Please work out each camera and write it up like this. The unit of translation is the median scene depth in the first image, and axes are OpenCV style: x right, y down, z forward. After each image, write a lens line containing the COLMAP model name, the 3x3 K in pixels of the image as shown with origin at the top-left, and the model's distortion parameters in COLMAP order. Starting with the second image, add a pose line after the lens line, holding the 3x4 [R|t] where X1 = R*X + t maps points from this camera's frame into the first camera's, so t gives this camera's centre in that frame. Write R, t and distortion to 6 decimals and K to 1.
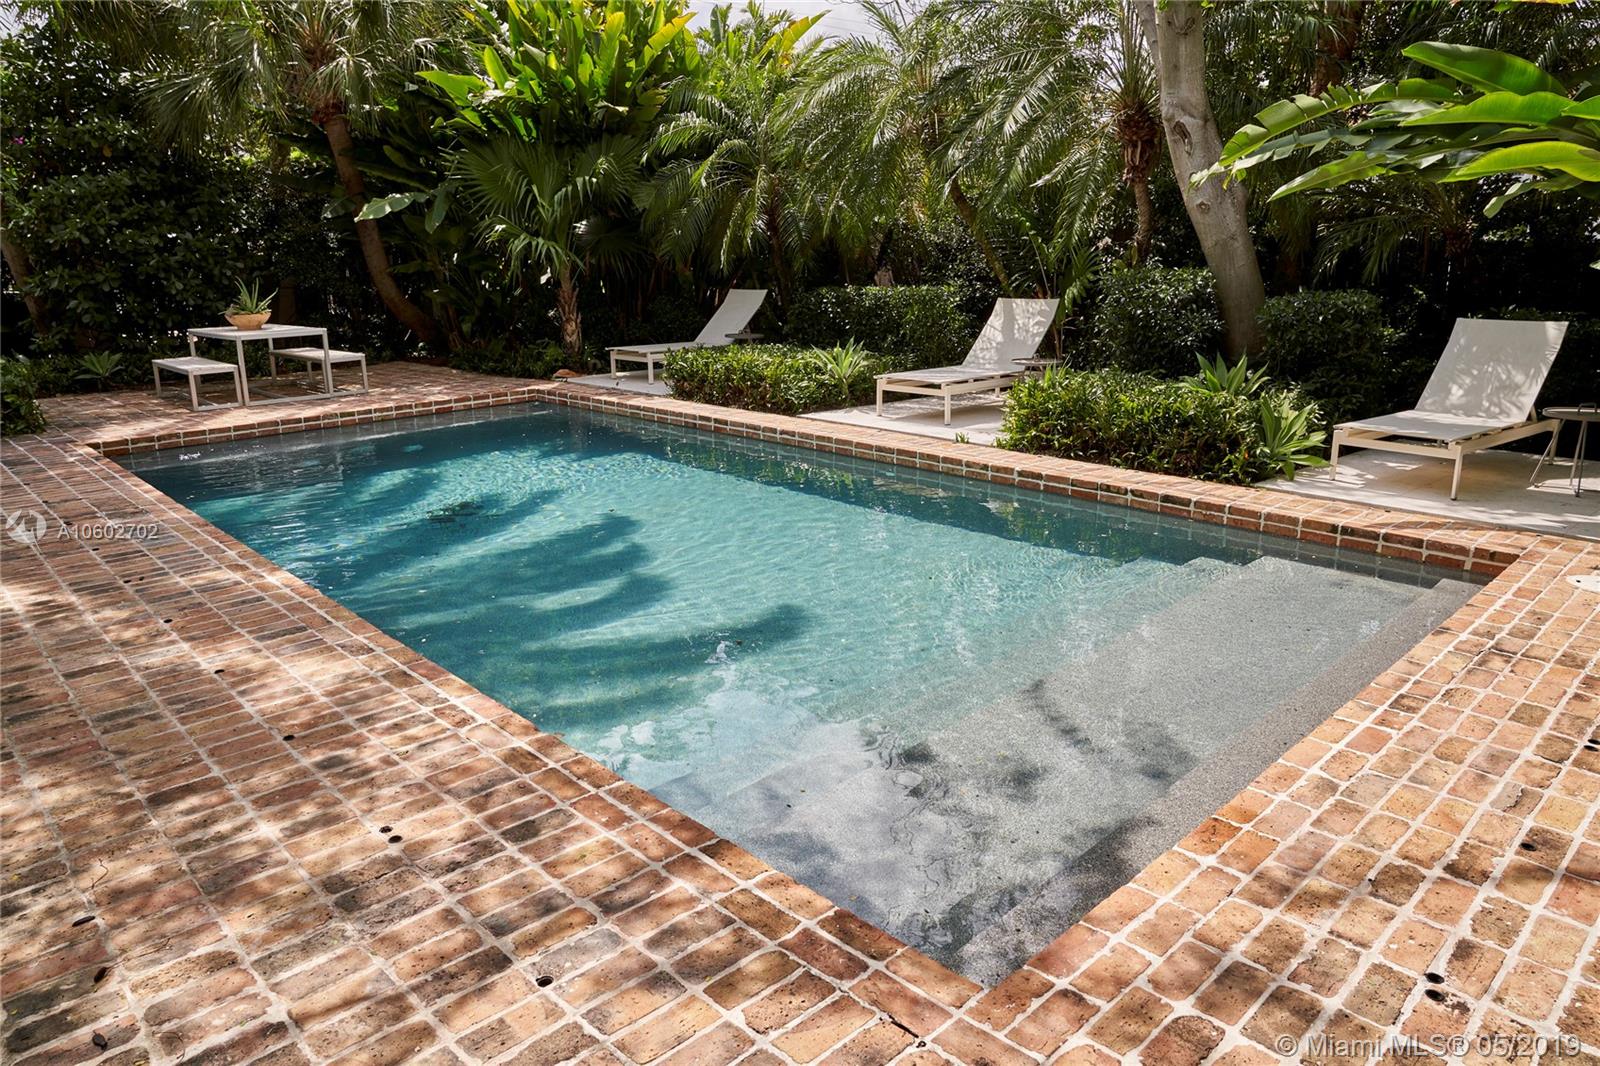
lens RADIAL K [[1115.8, 0, 800.0], [0, 1115.8, 533.0], [0, 0, 1]] dist [-0.135700, 0.124874]
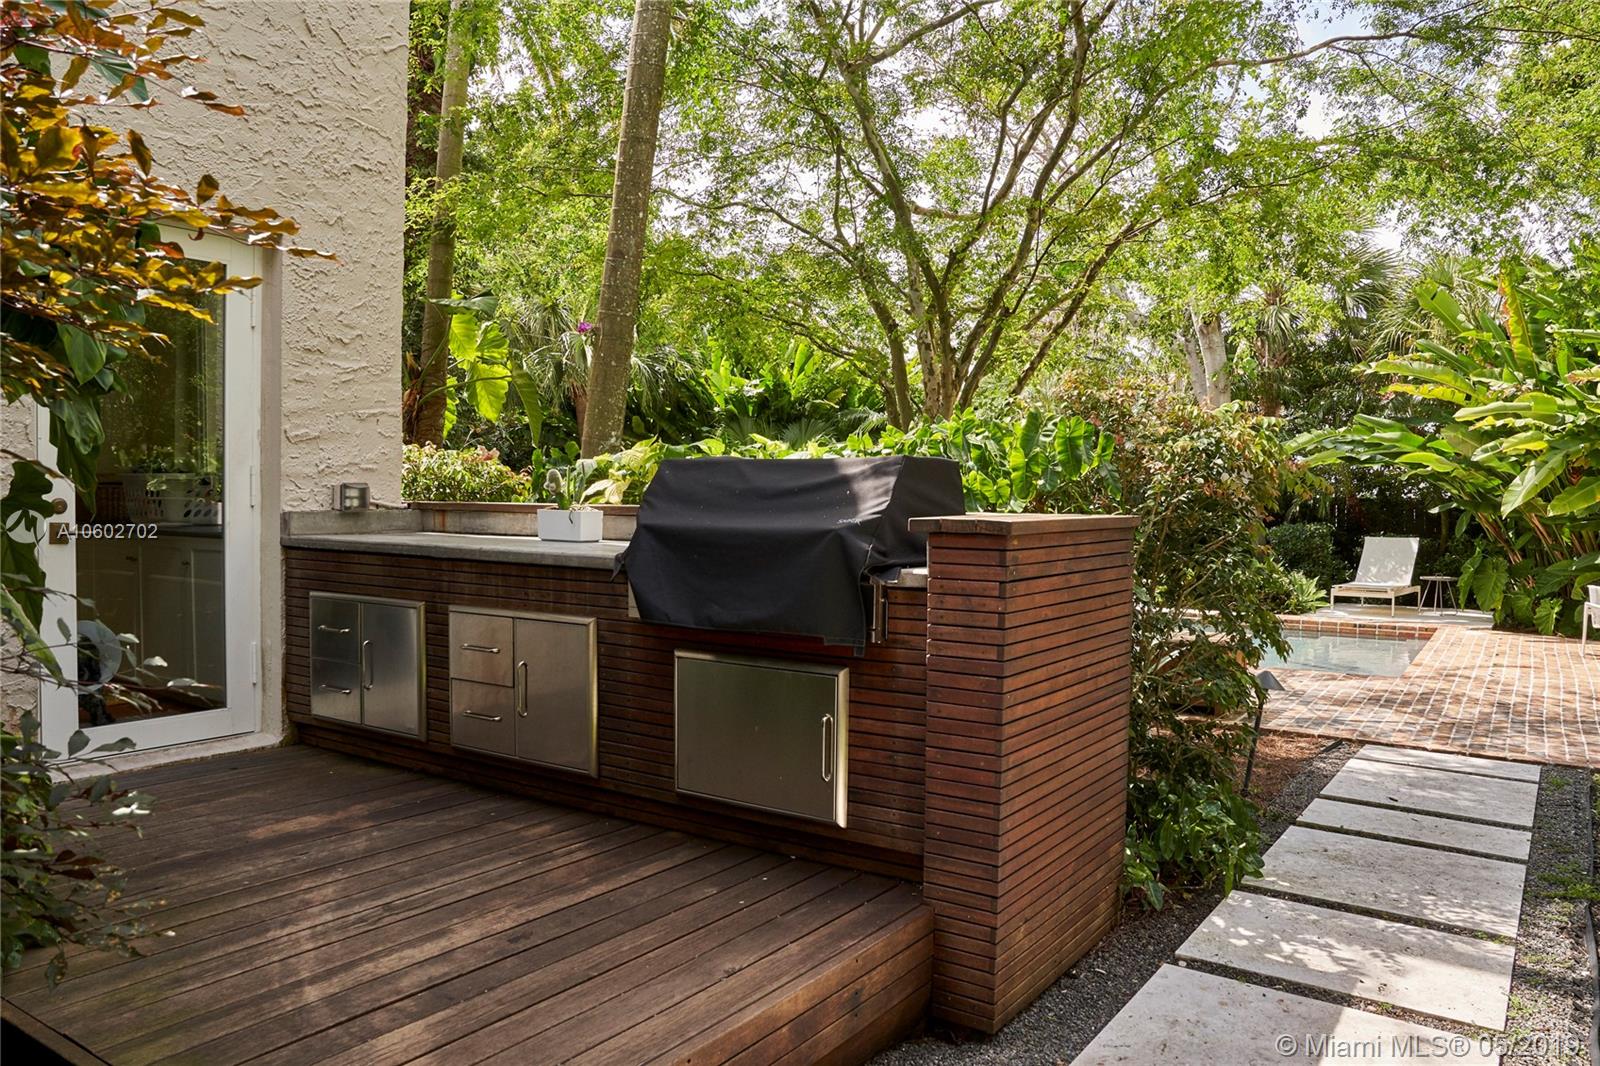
lens RADIAL K [[1115.8, 0, 800.0], [0, 1115.8, 533.0], [0, 0, 1]] dist [-0.135700, 0.124874]
pose [[0.986941, 0.010745, 0.160721, -0.818543], [0.023666, 0.977272, -0.210664, 0.208201], [-0.159332, 0.211717, 0.964256, -0.829977]]
